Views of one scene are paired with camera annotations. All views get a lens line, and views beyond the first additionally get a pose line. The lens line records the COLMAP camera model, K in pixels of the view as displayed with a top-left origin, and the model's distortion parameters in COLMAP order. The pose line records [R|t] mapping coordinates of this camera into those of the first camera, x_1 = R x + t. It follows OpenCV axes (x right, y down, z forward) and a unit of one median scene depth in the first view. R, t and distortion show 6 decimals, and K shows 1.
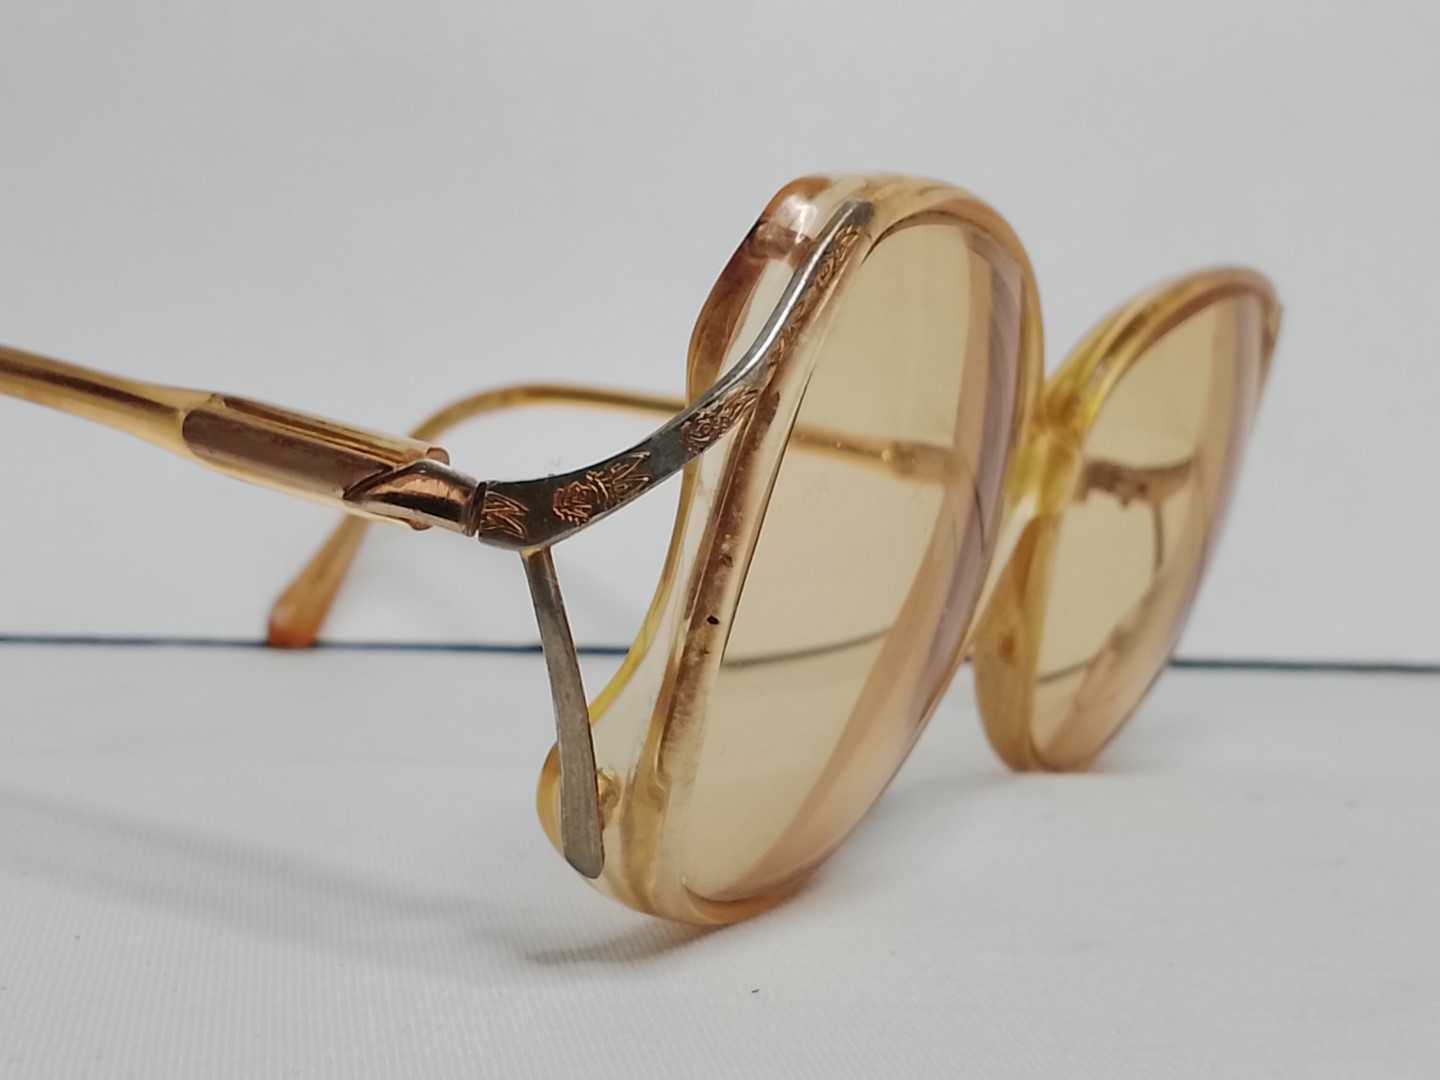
lens RADIAL K [[2333.9, 0, 720.0], [0, 2333.9, 540.0], [0, 0, 1]] dist [0.024157, -0.070782]
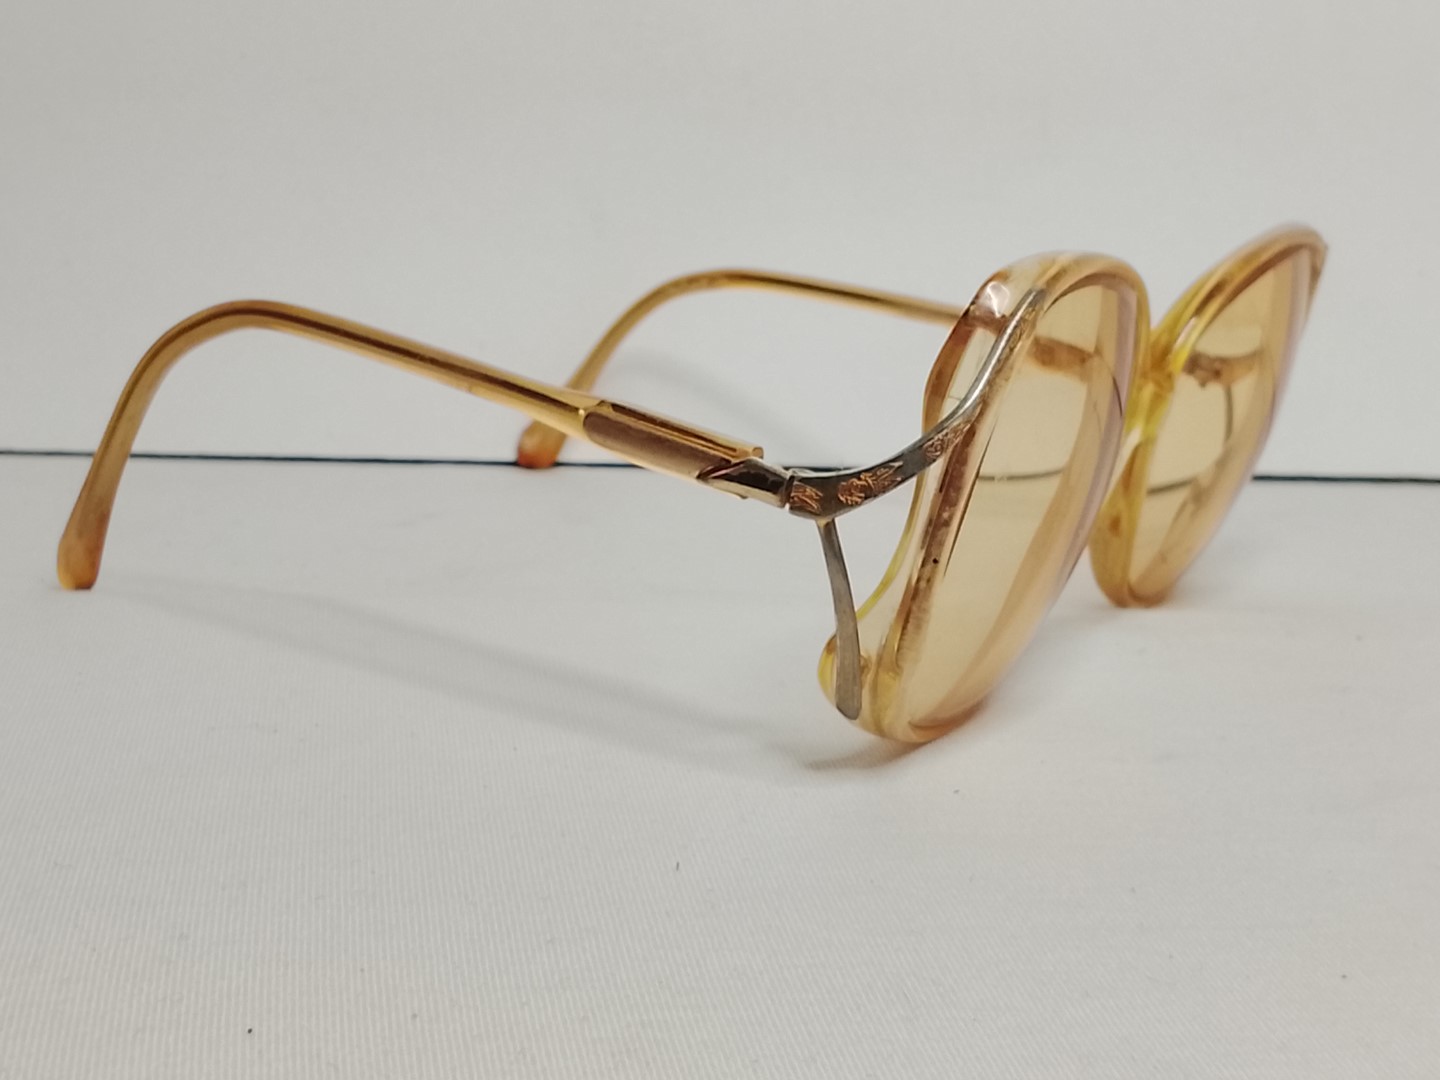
lens RADIAL K [[2197.1, 0, 720.0], [0, 2197.1, 540.0], [0, 0, 1]] dist [0.159030, -1.609215]
pose [[0.999255, 0.009188, -0.037491, -0.091429], [-0.004279, 0.991641, 0.128954, -0.166552], [0.038362, -0.128697, 0.990942, -0.451413]]
